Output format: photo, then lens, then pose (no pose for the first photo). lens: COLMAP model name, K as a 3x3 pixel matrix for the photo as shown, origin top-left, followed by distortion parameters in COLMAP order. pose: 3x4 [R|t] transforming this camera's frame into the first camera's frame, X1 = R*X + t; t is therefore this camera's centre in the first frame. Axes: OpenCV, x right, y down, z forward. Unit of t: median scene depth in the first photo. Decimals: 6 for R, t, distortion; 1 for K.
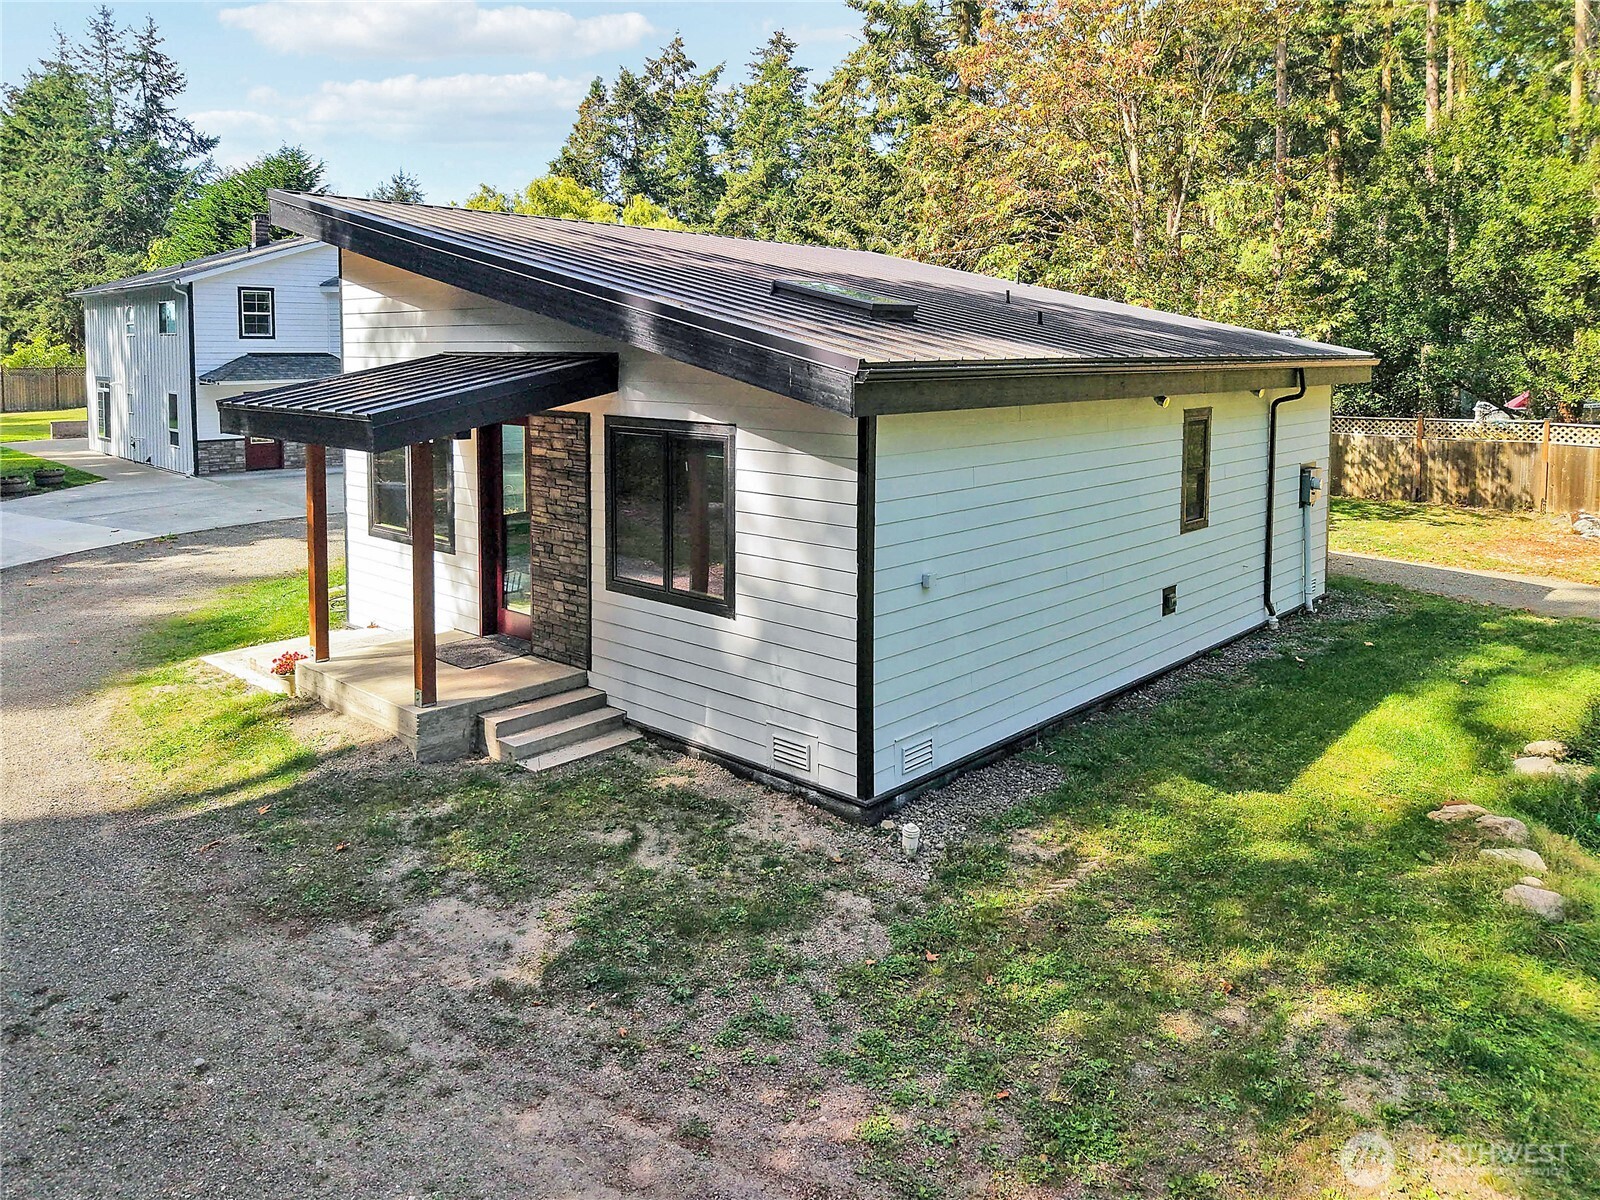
lens RADIAL K [[1151.0, 0, 800.0], [0, 1151.0, 600.0], [0, 0, 1]] dist [-0.136746, -0.000021]
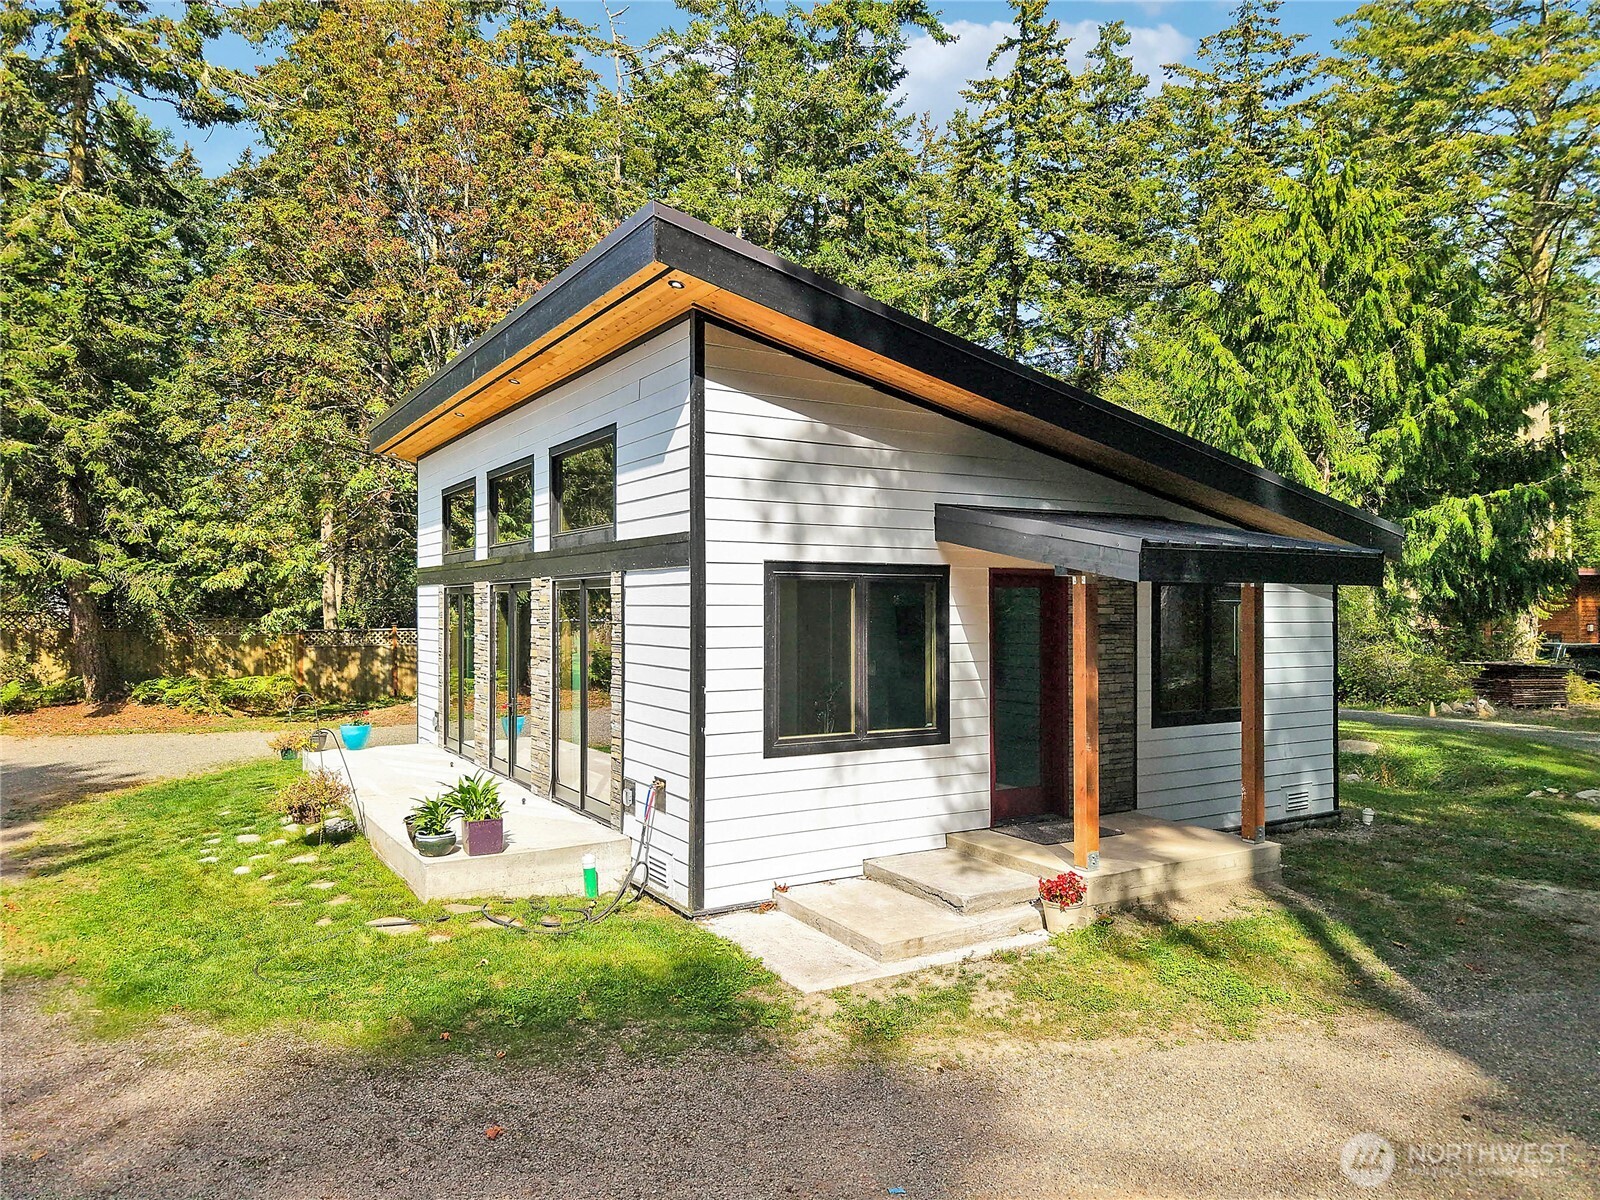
lens RADIAL K [[1151.0, 0, 800.0], [0, 1151.0, 600.0], [0, 0, 1]] dist [-0.136746, -0.000021]
pose [[0.302521, 0.006244, 0.953122, -1.282667], [0.203644, 0.976465, -0.071033, -0.117986], [-0.931134, 0.215586, 0.294129, 0.940607]]
